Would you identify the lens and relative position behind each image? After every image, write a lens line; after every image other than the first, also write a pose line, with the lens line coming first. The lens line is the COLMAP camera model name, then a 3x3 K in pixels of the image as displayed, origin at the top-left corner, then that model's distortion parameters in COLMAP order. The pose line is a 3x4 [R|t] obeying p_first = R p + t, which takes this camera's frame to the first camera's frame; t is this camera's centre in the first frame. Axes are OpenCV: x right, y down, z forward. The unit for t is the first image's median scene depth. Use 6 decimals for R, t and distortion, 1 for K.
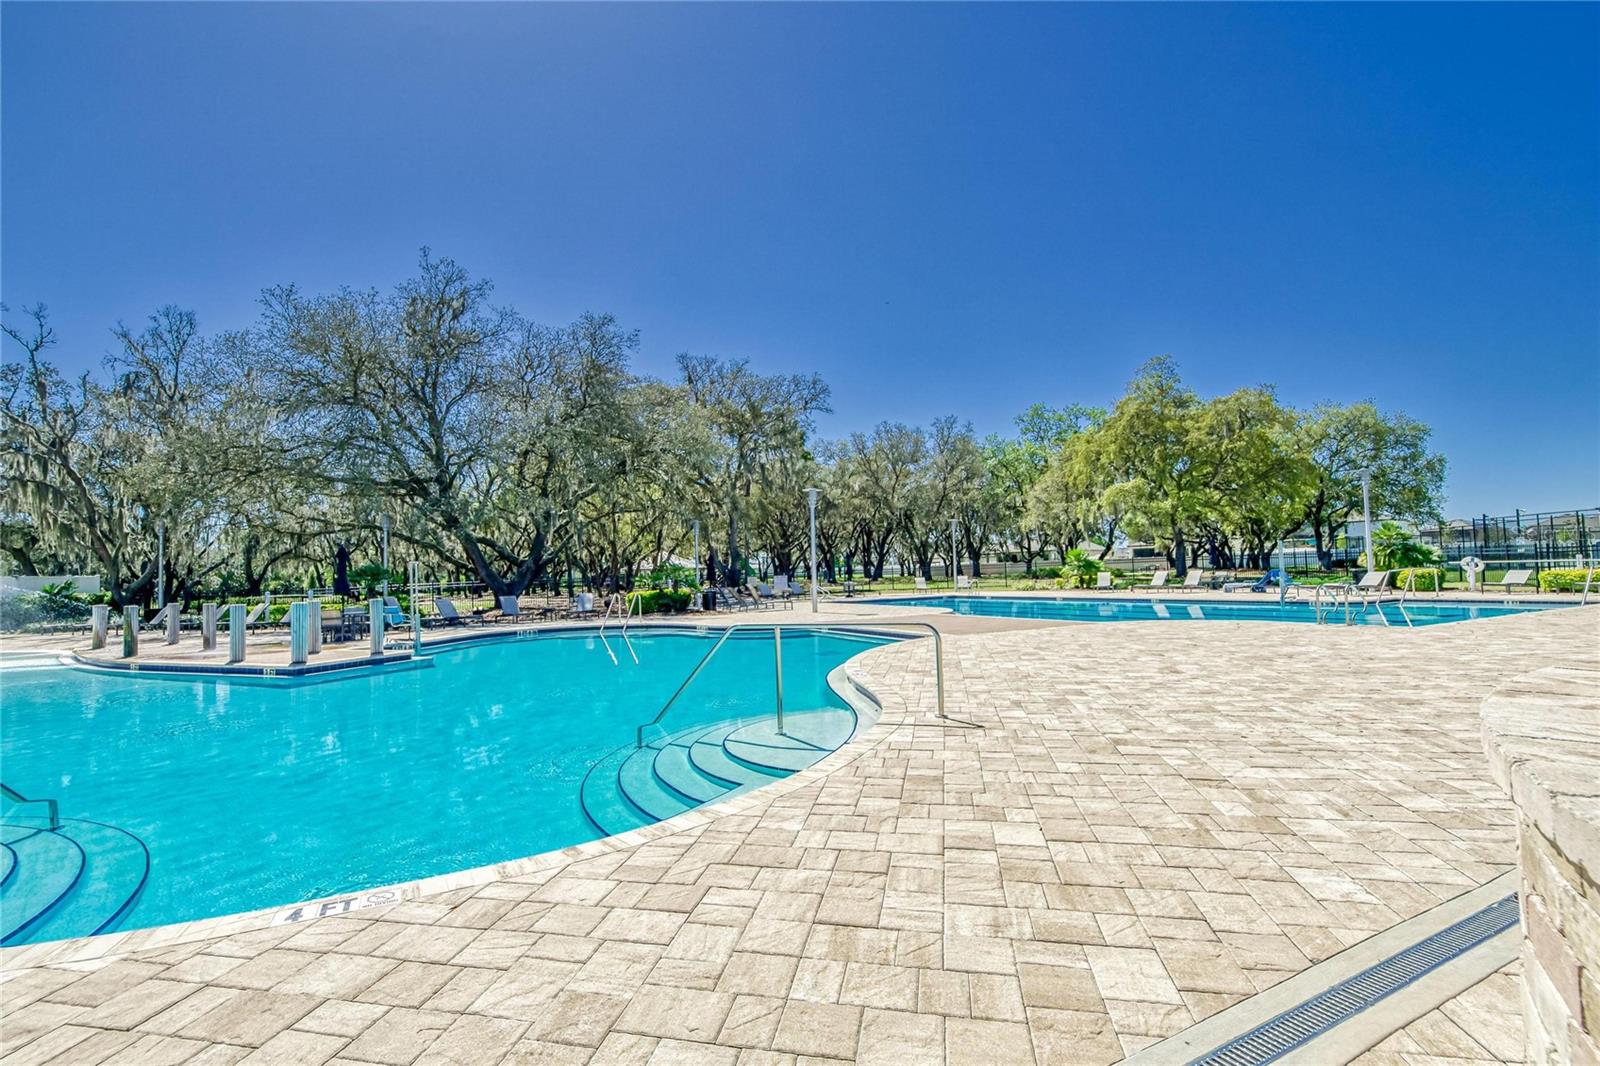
lens RADIAL K [[727.7, 0, 788.5], [0, 727.7, 538.1], [0, 0, 1]] dist [-0.022383, 0.007550]
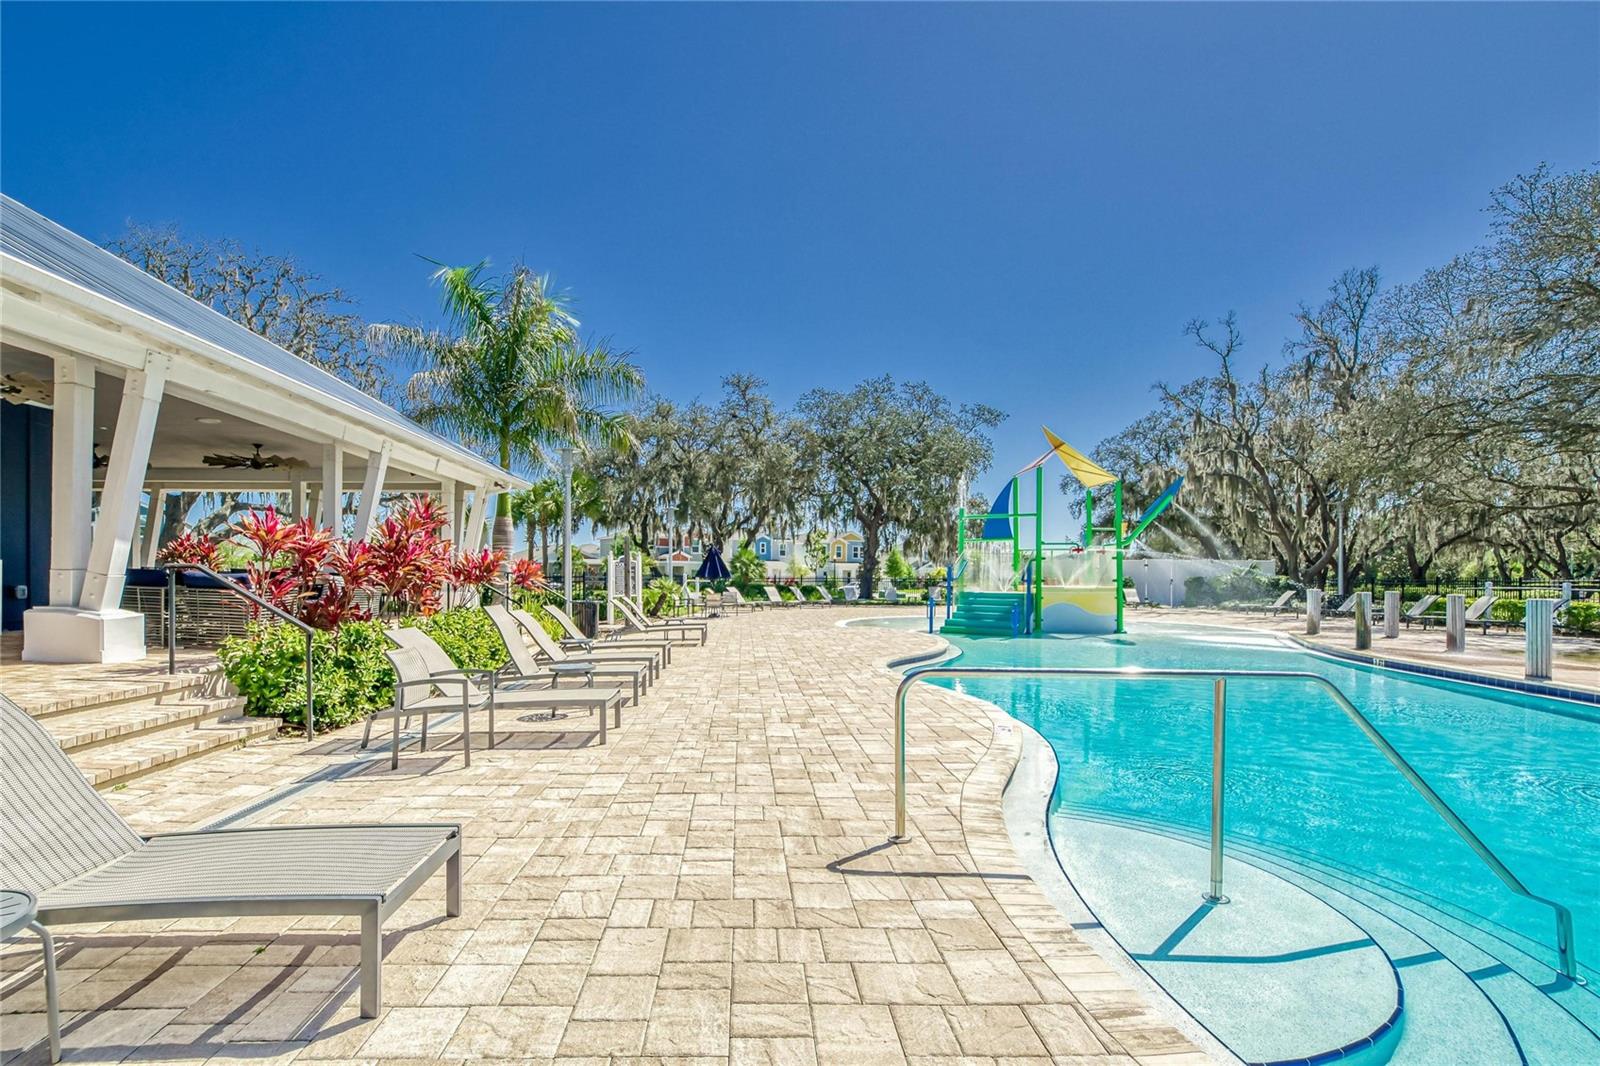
lens RADIAL K [[727.7, 0, 738.3], [0, 727.7, 580.9], [0, 0, 1]] dist [-0.022383, 0.007550]
pose [[0.194454, 0.037043, -0.980212, -0.091169], [0.039238, 0.998193, 0.045506, 0.004079], [0.980126, -0.047311, 0.192649, 0.029503]]
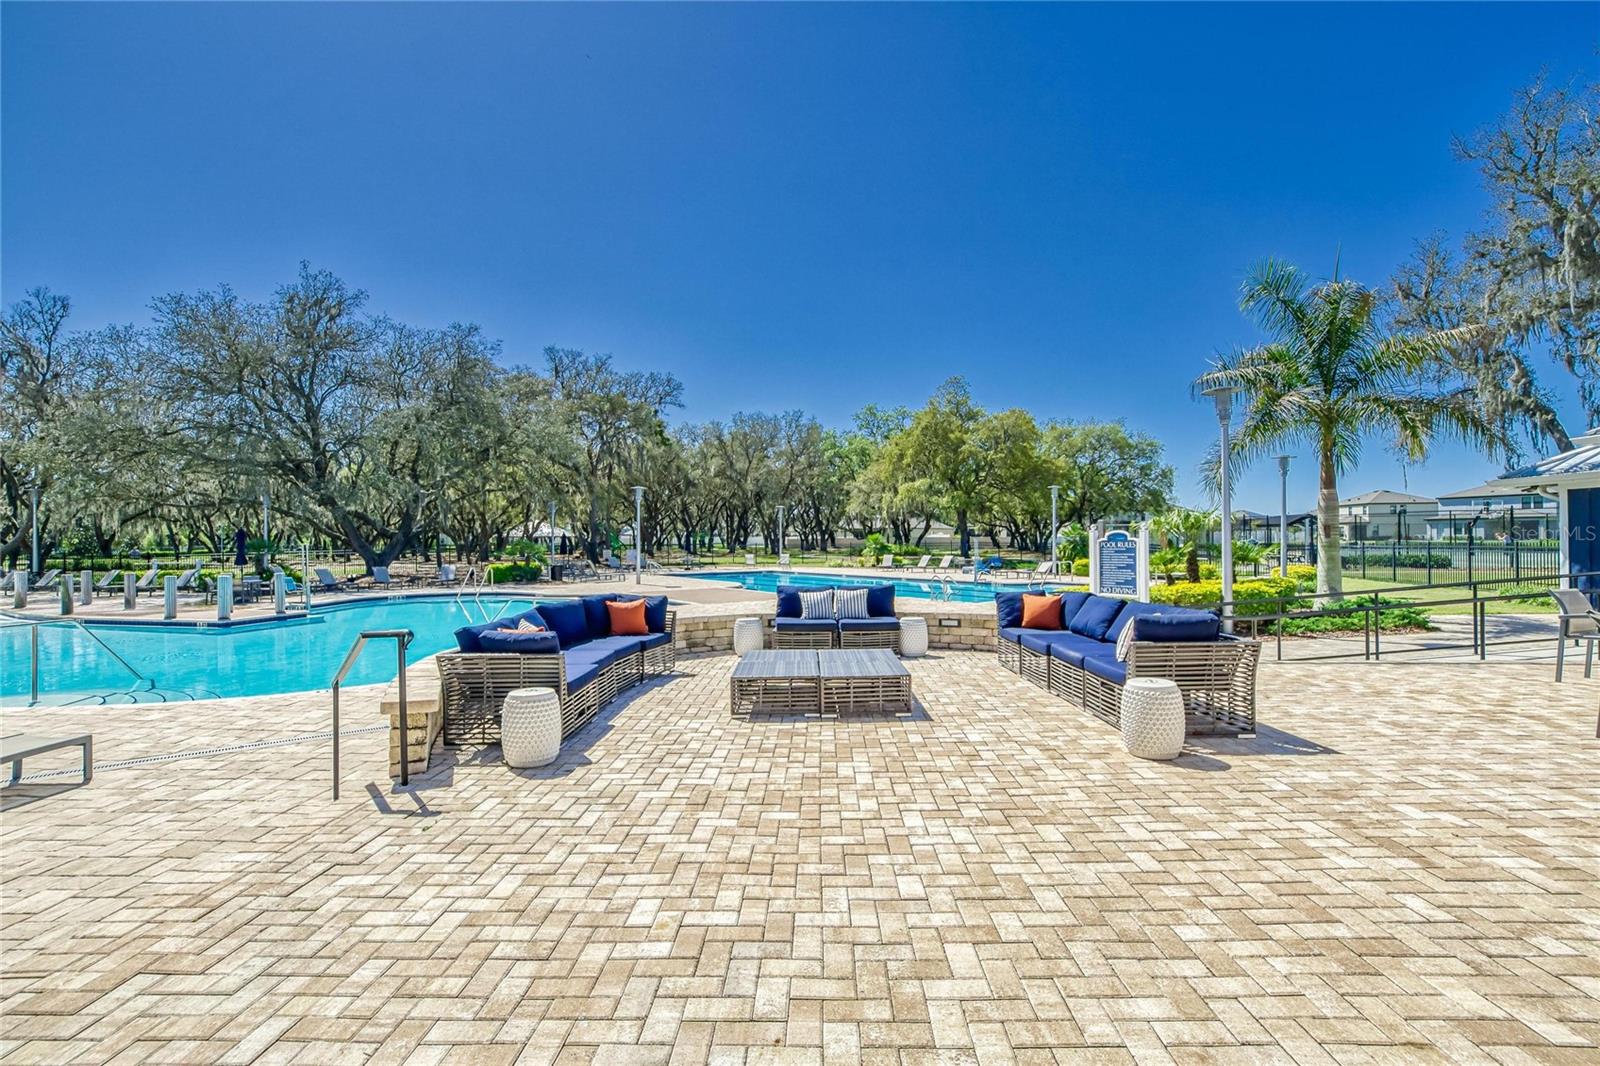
lens RADIAL K [[703.7, 0, 782.3], [0, 703.7, 537.1], [0, 0, 1]] dist [-0.018937, 0.006387]
pose [[0.987369, 0.025773, 0.156330, 0.075285], [-0.032376, 0.998681, 0.039839, -0.030951], [-0.155097, -0.044397, 0.986901, -0.207273]]
